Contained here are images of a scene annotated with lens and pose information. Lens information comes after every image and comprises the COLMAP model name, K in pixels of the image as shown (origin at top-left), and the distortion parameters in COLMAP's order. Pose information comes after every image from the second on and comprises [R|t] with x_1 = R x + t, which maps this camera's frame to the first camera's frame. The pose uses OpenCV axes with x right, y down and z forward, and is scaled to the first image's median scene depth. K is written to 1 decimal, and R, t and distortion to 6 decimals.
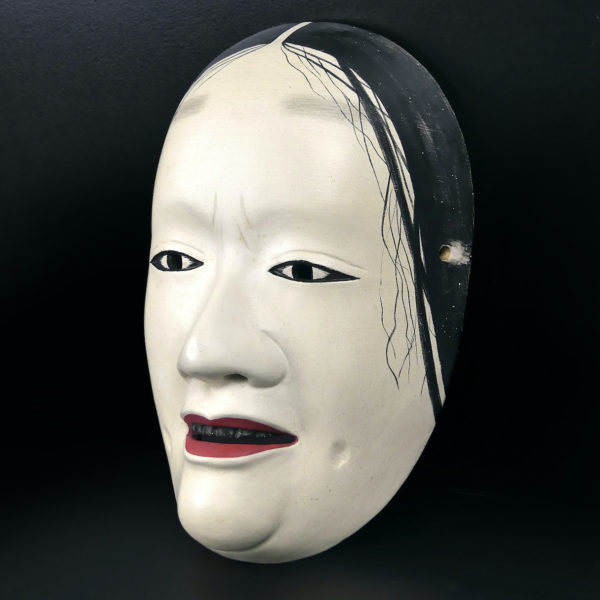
lens RADIAL K [[2080.3, 0, 300.0], [0, 2080.3, 300.0], [0, 0, 1]] dist [-0.112791, -0.243983]
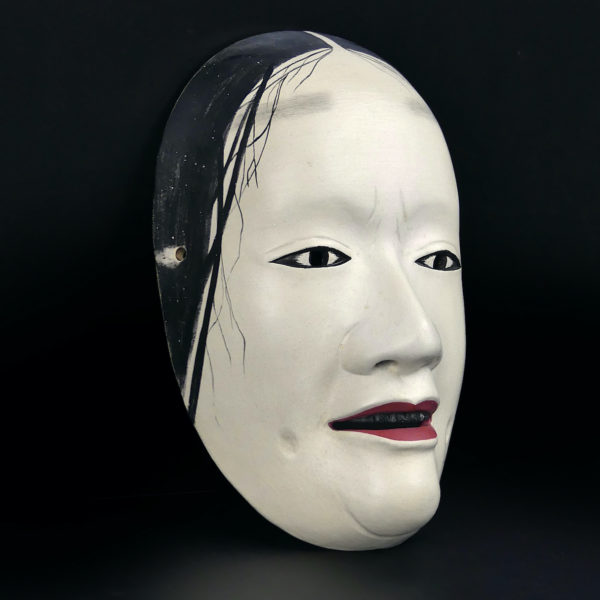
lens RADIAL K [[2080.3, 0, 300.0], [0, 2080.3, 300.0], [0, 0, 1]] dist [-0.112791, -0.243983]
pose [[0.318411, -0.010307, 0.947897, -1.028468], [0.092870, 0.995470, -0.020372, 0.021324], [-0.943393, 0.094518, 0.317925, 0.716994]]
